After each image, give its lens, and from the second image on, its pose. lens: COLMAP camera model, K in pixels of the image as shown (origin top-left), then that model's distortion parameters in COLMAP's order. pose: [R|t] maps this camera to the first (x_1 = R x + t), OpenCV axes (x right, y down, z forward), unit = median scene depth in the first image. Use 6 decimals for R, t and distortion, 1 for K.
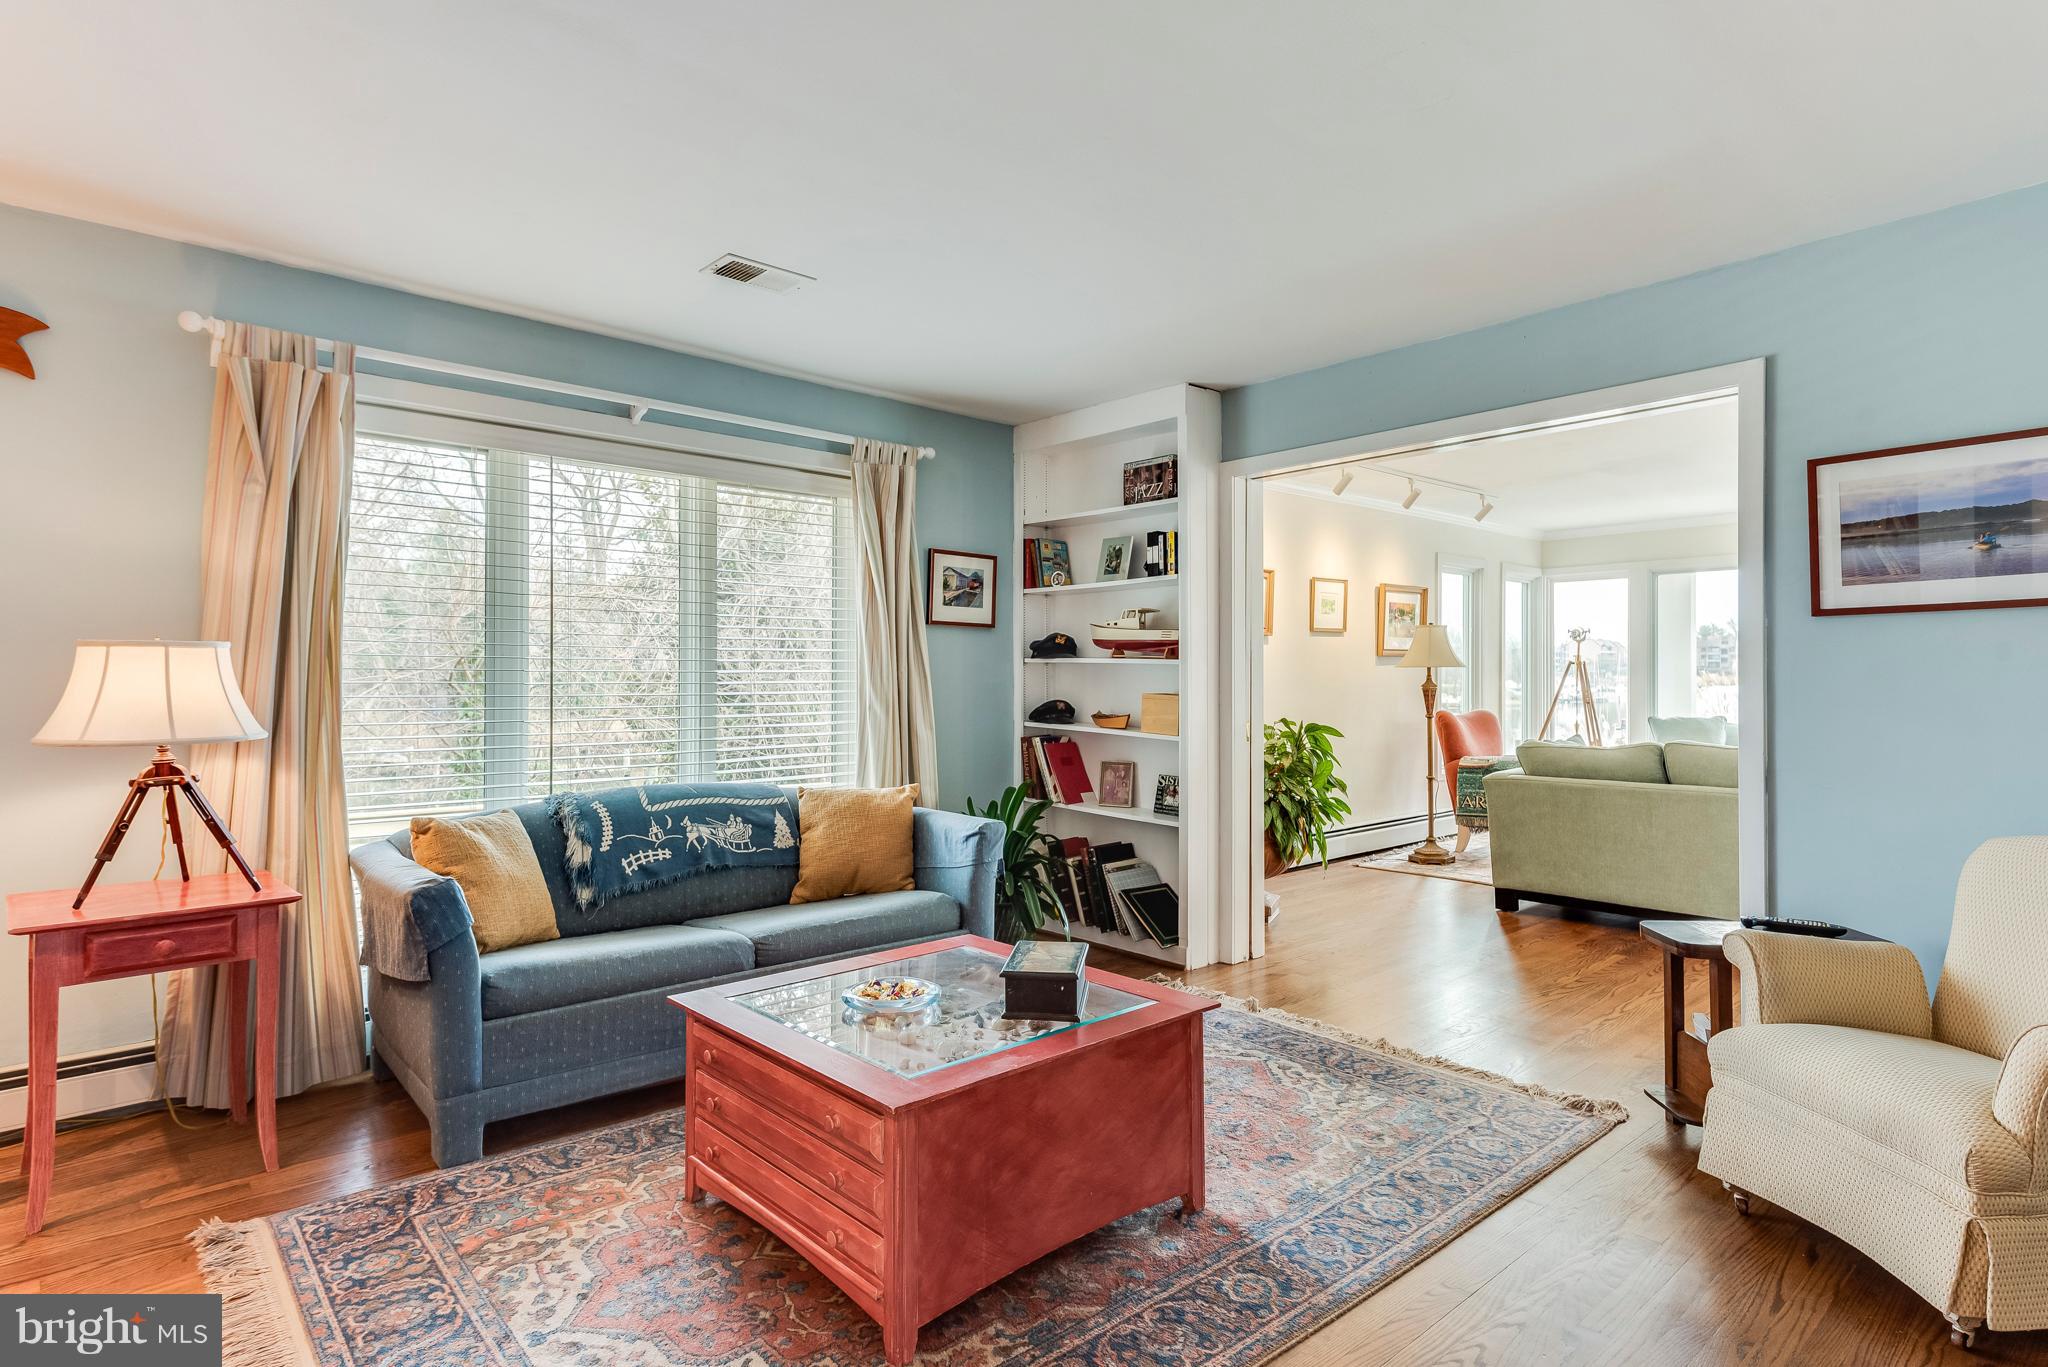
lens RADIAL K [[1076.2, 0, 1027.5], [0, 1076.2, 679.0], [0, 0, 1]] dist [0.006030, -0.000081]
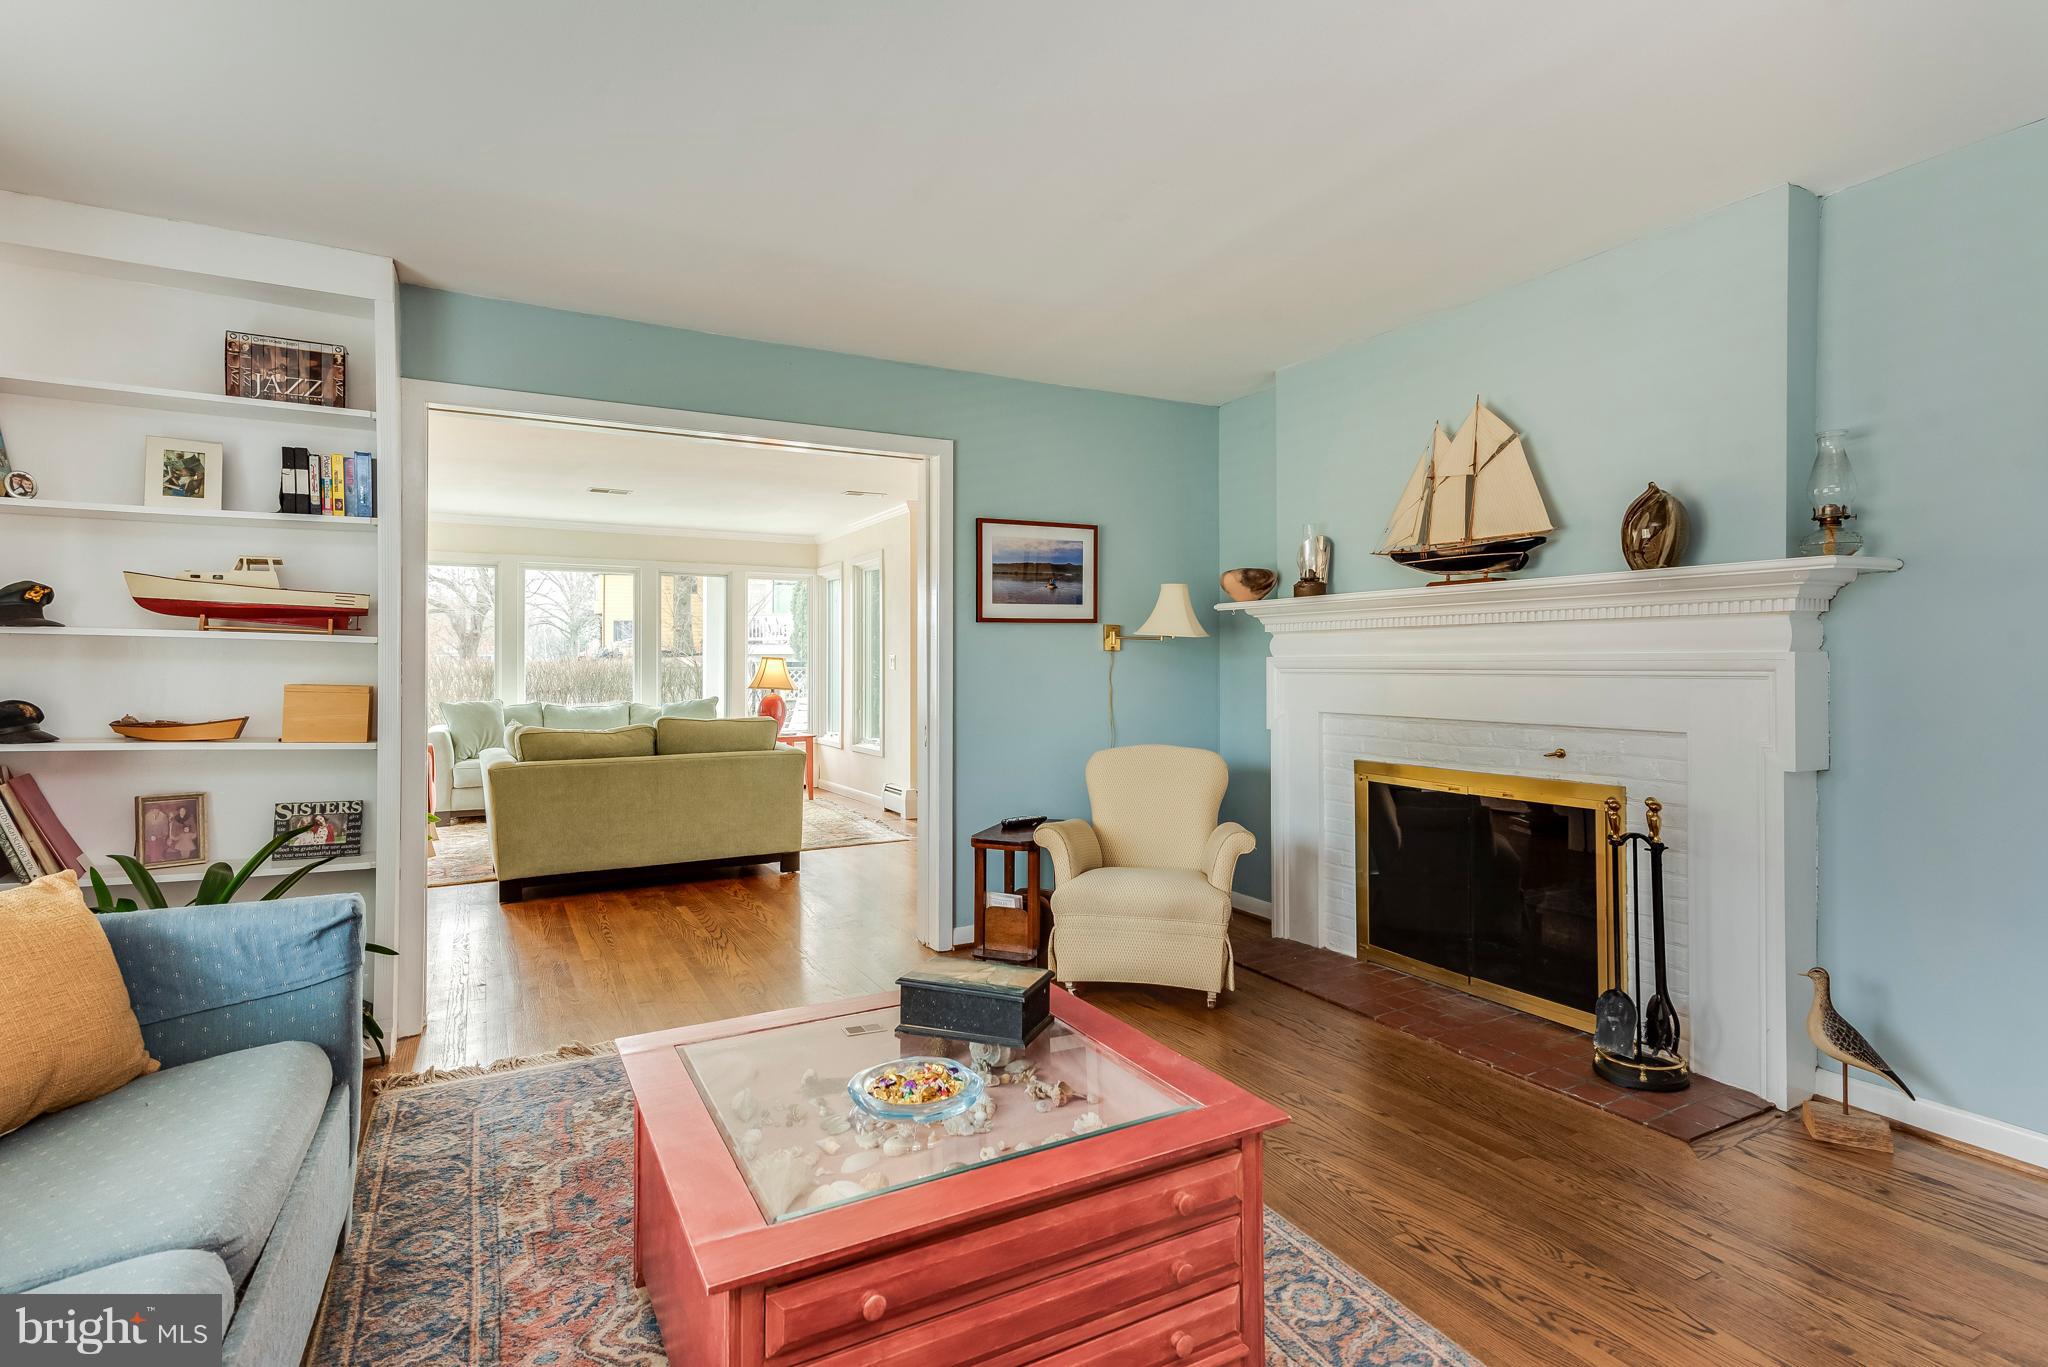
lens RADIAL K [[1008.4, 0, 1029.8], [0, 1008.4, 669.6], [0, 0, 1]] dist [0.004417, 0.000289]
pose [[0.220756, -0.003147, 0.975324, -0.420017], [0.000278, 0.999995, 0.003164, 0.002128], [-0.975329, -0.000427, 0.220756, 0.417139]]
